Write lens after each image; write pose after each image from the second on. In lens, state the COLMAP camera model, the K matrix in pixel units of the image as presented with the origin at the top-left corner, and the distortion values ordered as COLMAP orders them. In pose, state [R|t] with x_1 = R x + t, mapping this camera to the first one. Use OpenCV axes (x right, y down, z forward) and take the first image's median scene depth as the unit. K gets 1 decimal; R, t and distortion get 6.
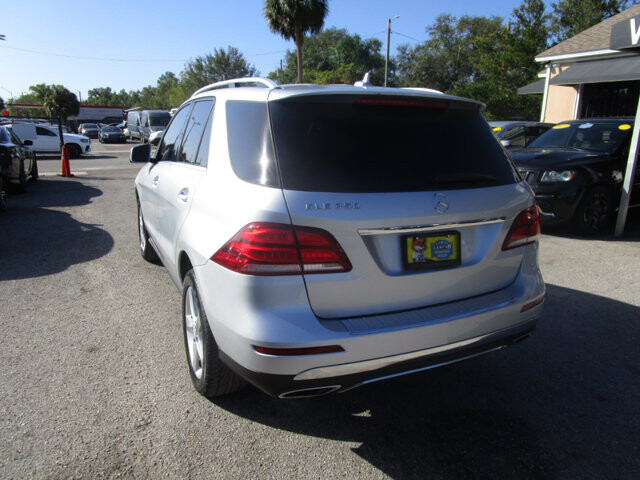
lens RADIAL K [[461.8, 0, 319.8], [0, 461.8, 235.9], [0, 0, 1]] dist [-0.023614, 0.012343]
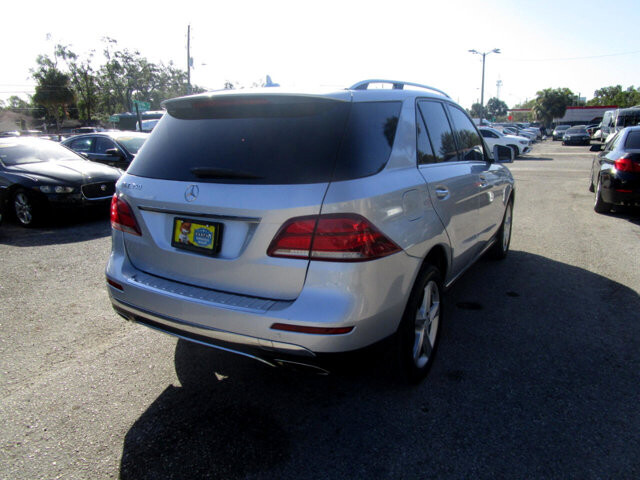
lens RADIAL K [[461.8, 0, 319.4], [0, 461.8, 238.1], [0, 0, 1]] dist [-0.023614, 0.012343]
pose [[0.552481, 0.164793, -0.817073, 1.031428], [-0.164707, 0.982517, 0.086791, -0.084931], [0.817090, 0.086627, 0.569964, 0.479751]]
